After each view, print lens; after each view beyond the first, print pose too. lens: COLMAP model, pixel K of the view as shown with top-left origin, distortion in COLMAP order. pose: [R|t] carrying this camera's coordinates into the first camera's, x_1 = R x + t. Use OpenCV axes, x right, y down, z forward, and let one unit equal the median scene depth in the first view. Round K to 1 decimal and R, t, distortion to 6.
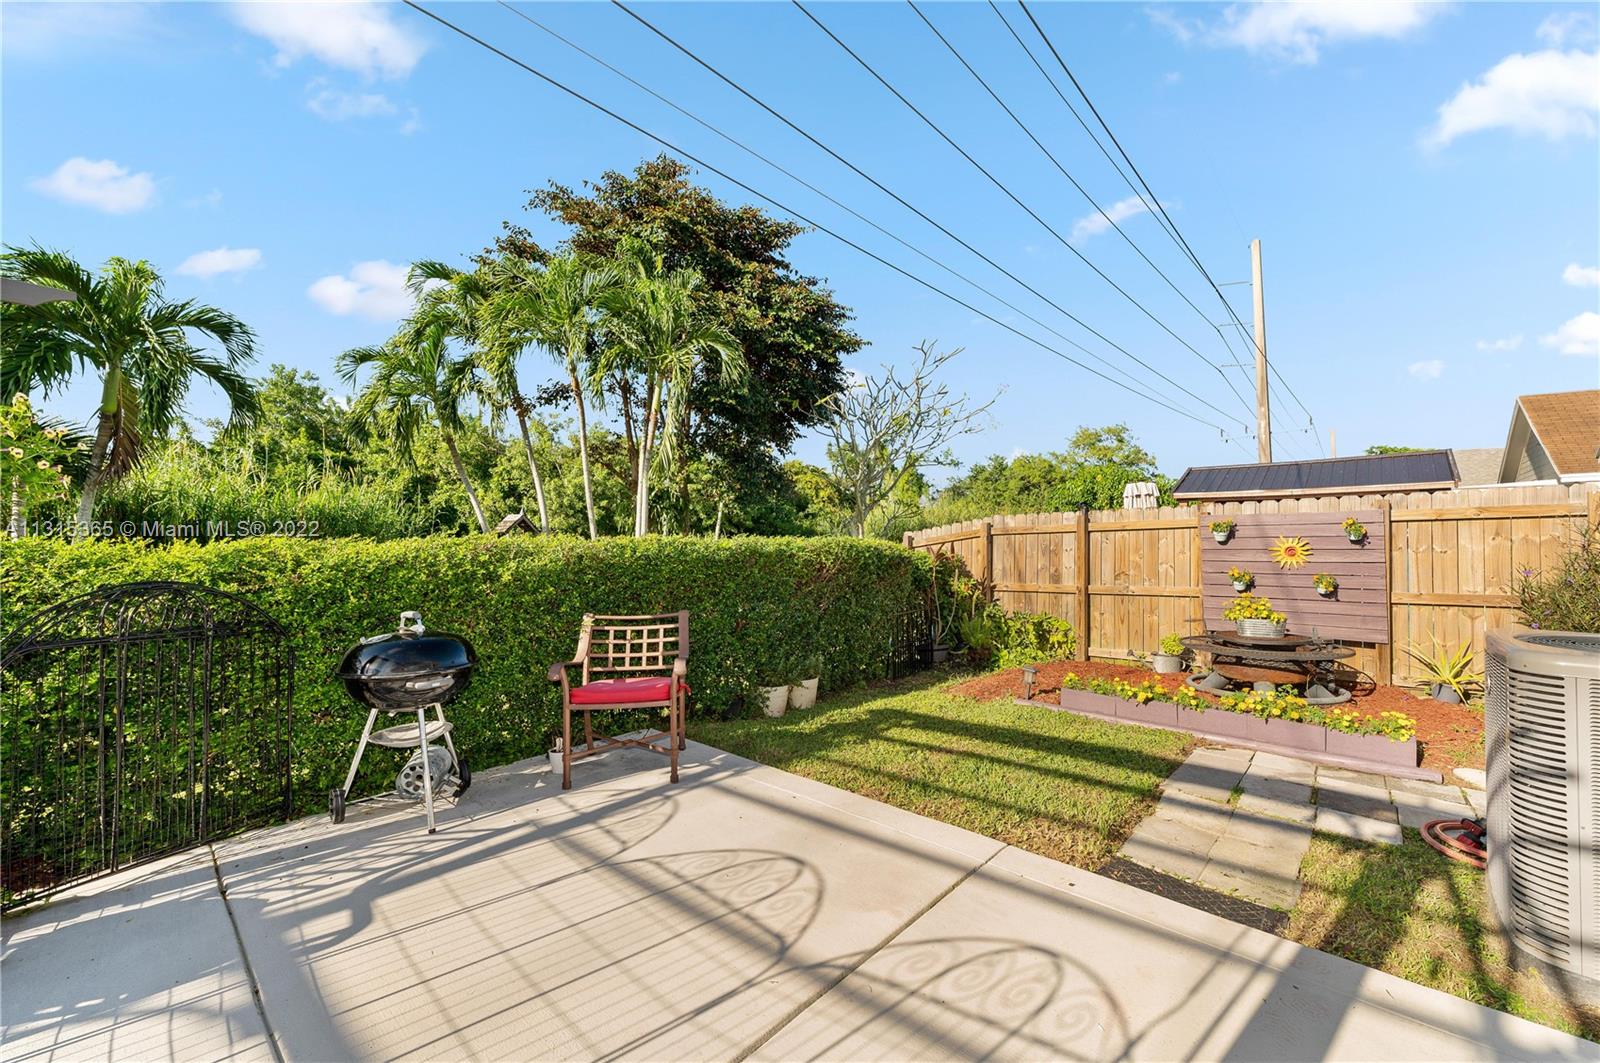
lens RADIAL K [[639.2, 0, 799.3], [0, 639.2, 537.8], [0, 0, 1]] dist [0.000532, -0.000243]
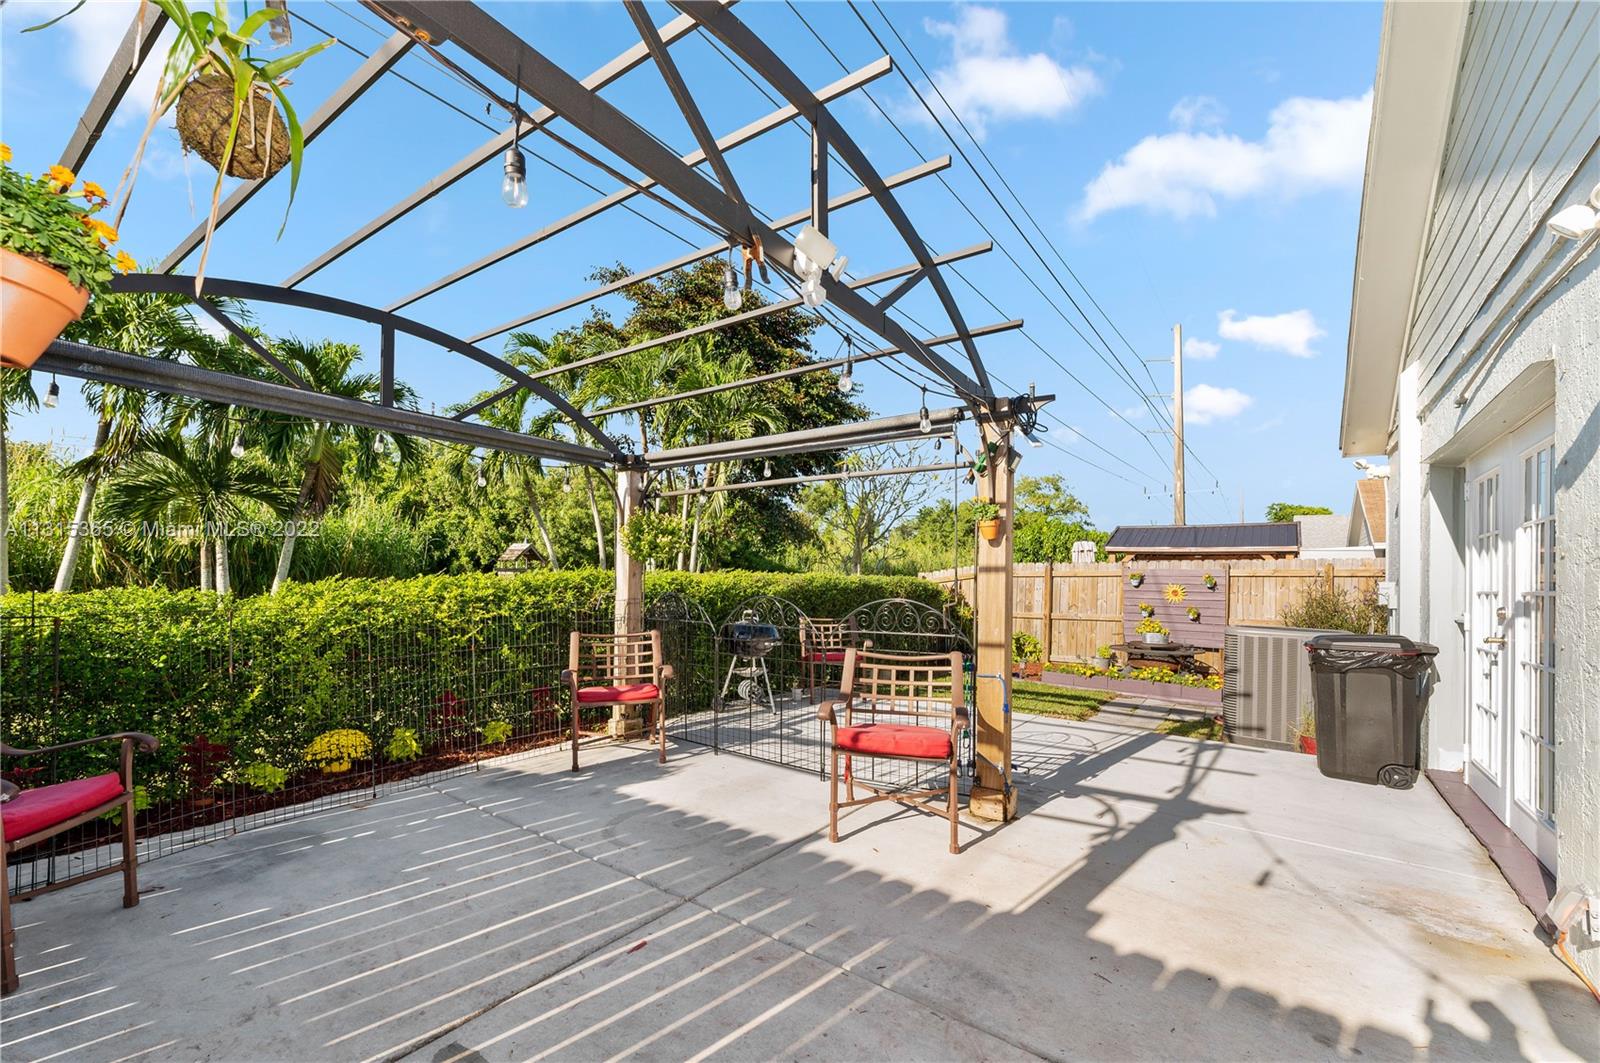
lens RADIAL K [[639.2, 0, 822.8], [0, 639.2, 579.4], [0, 0, 1]] dist [0.000532, -0.000243]
pose [[0.992541, 0.027017, 0.118883, -0.190075], [-0.028290, 0.999559, 0.009038, -0.001381], [-0.118586, -0.012334, 0.992867, -0.306904]]
